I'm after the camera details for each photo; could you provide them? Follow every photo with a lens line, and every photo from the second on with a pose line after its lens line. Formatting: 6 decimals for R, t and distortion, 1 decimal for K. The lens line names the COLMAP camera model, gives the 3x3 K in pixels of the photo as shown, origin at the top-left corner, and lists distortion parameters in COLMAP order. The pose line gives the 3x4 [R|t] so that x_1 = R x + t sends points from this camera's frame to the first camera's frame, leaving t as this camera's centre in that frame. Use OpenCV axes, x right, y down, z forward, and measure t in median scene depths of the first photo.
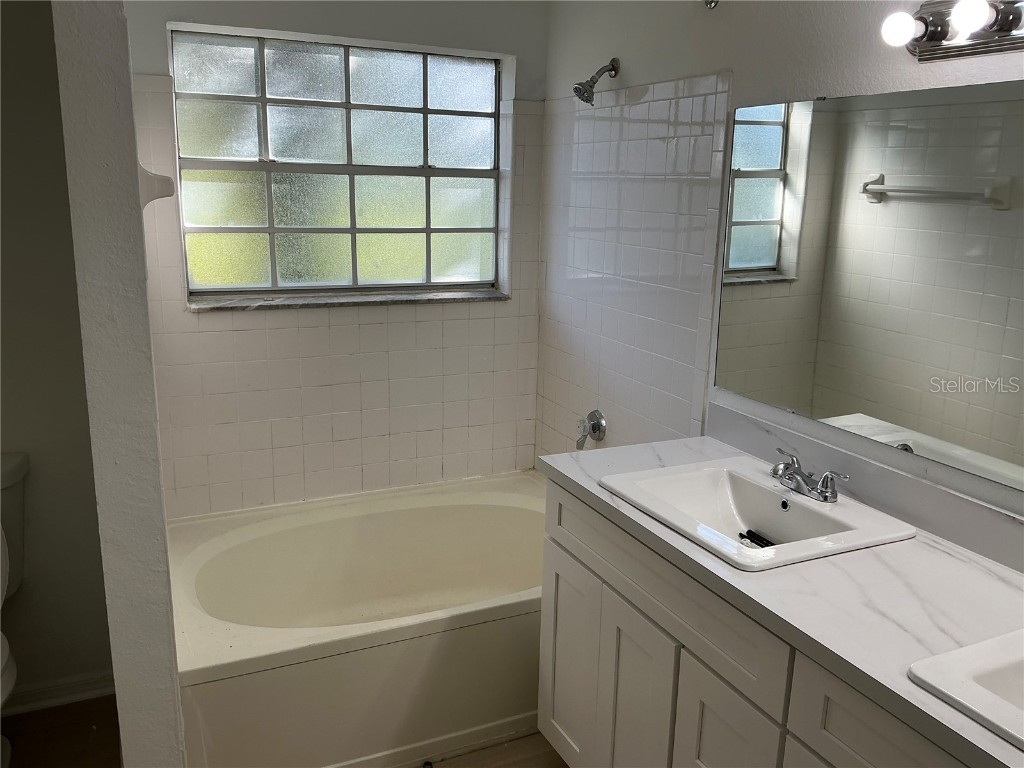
lens RADIAL K [[845.7, 0, 512.0], [0, 845.7, 384.0], [0, 0, 1]] dist [0.175926, -0.356448]
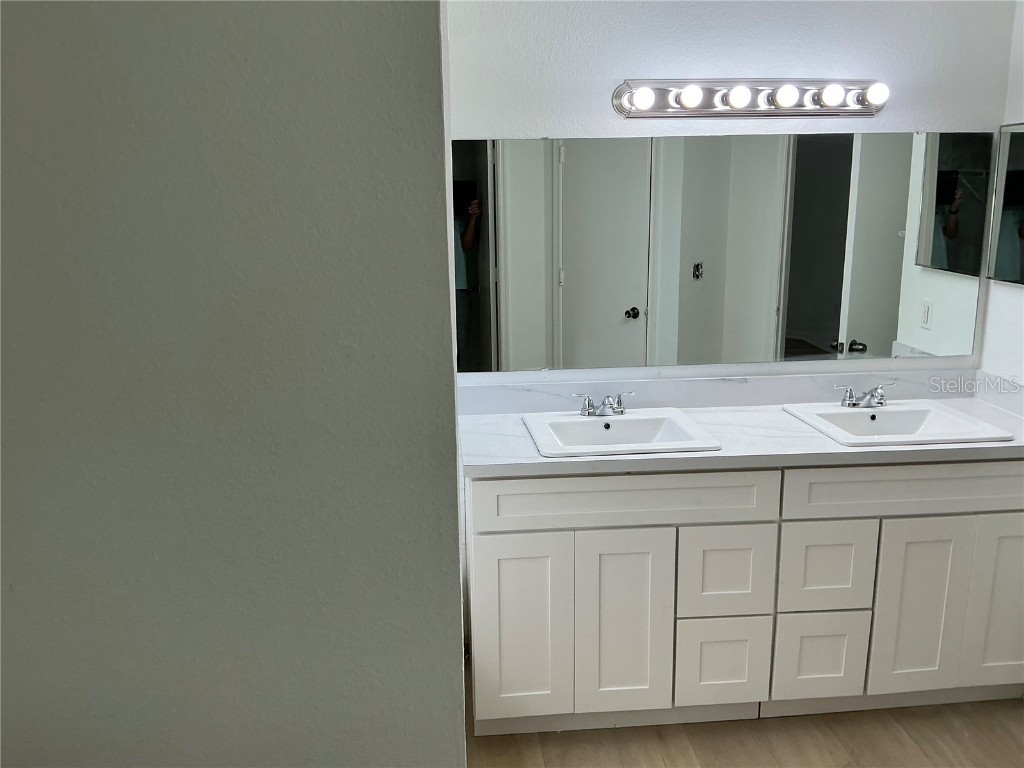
lens RADIAL K [[845.7, 0, 512.0], [0, 845.7, 384.0], [0, 0, 1]] dist [0.175926, -0.356448]
pose [[0.337467, -0.227980, 0.913313, -1.199857], [0.242057, 0.958621, 0.149850, -0.208062], [-0.909684, 0.170504, 0.378687, 0.737578]]
